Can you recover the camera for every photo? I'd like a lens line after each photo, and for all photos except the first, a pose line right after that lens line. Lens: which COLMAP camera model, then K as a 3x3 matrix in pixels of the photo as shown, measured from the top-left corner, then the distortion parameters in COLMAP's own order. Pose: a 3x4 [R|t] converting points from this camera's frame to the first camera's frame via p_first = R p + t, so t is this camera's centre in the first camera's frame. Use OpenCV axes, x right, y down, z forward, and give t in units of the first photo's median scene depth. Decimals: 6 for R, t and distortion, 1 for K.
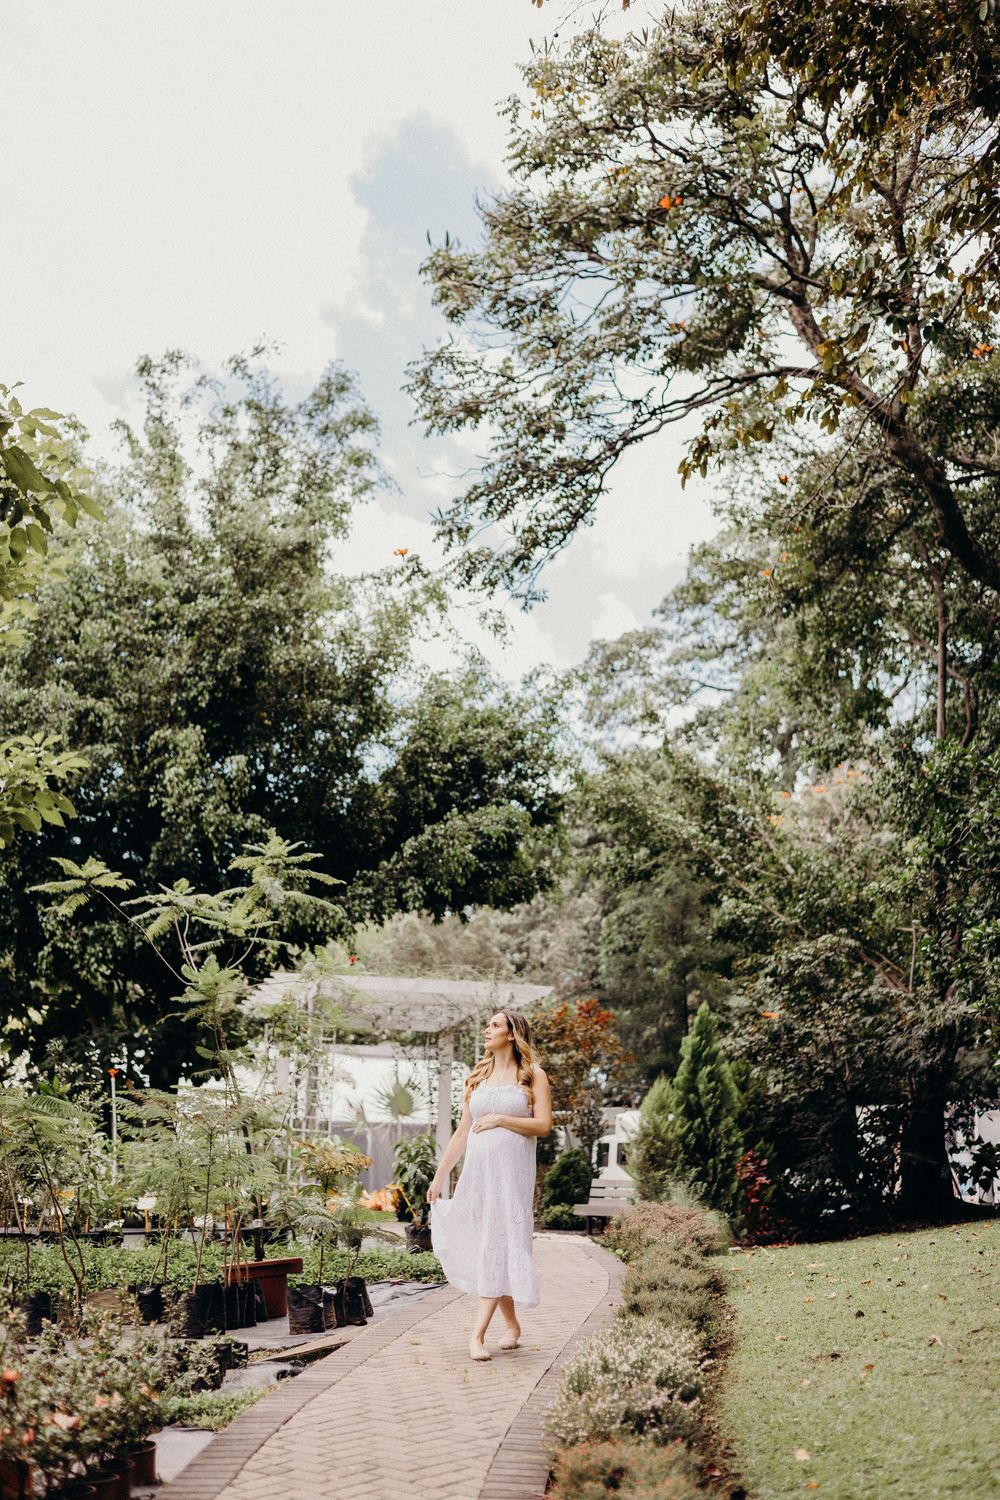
lens RADIAL K [[2249.7, 0, 497.3], [0, 2249.7, 744.5], [0, 0, 1]] dist [0.036524, -0.074550]
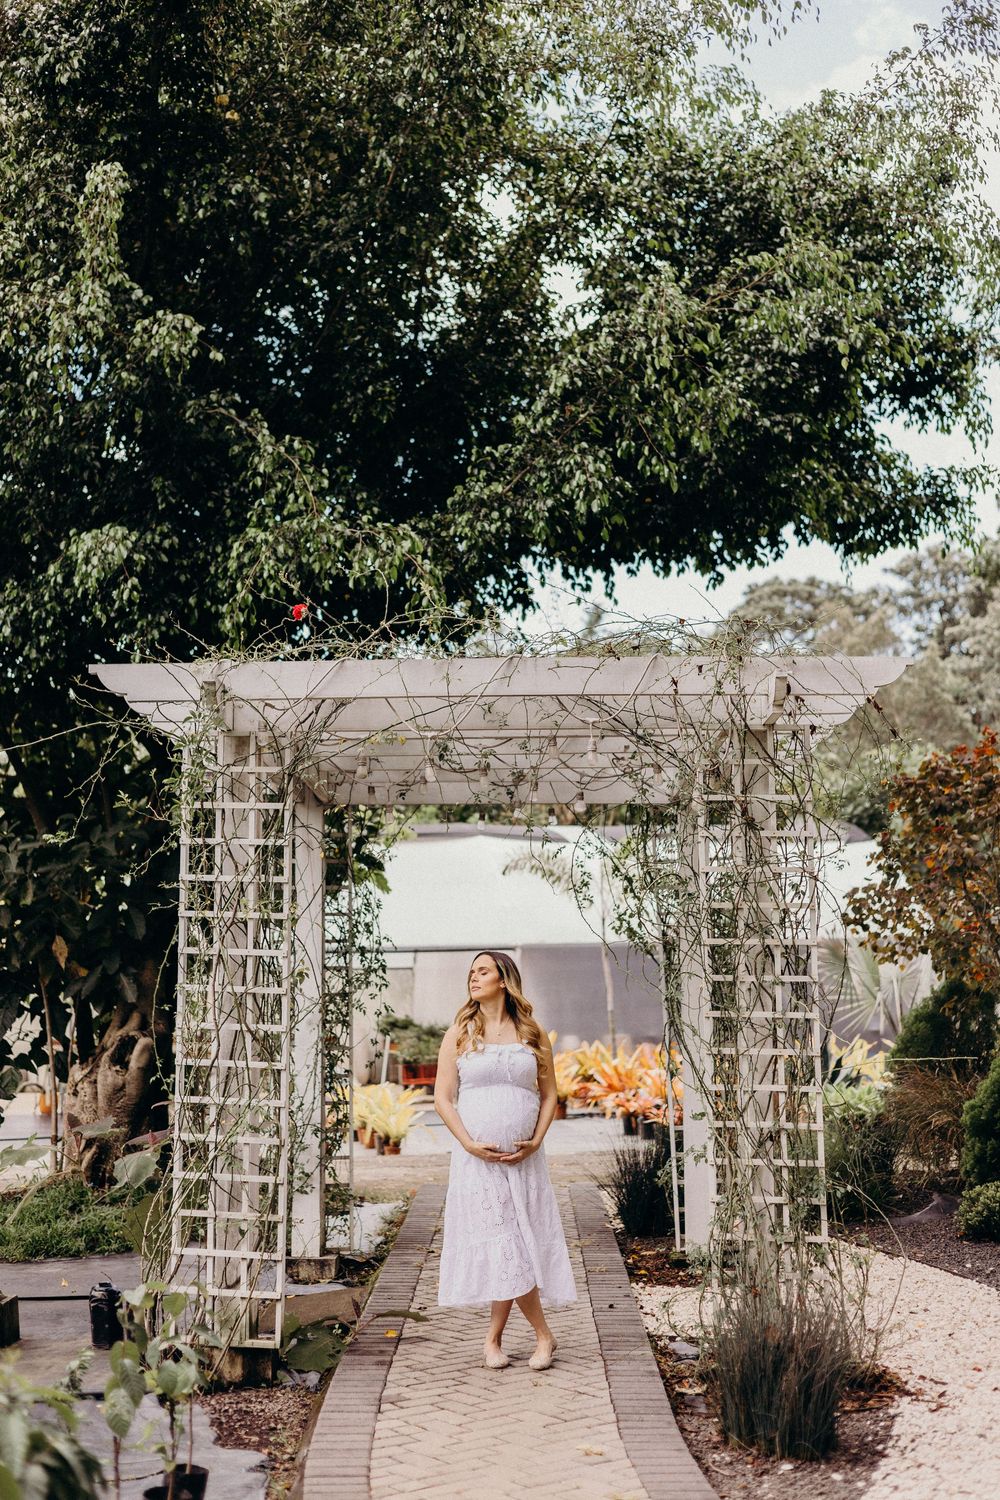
lens RADIAL K [[2249.7, 0, 497.3], [0, 2249.7, 744.5], [0, 0, 1]] dist [0.036524, -0.074550]
pose [[0.977165, -0.068967, -0.200980, 0.026796], [0.088012, 0.992277, 0.087410, 0.078100], [0.193399, -0.103103, 0.975688, 0.595187]]
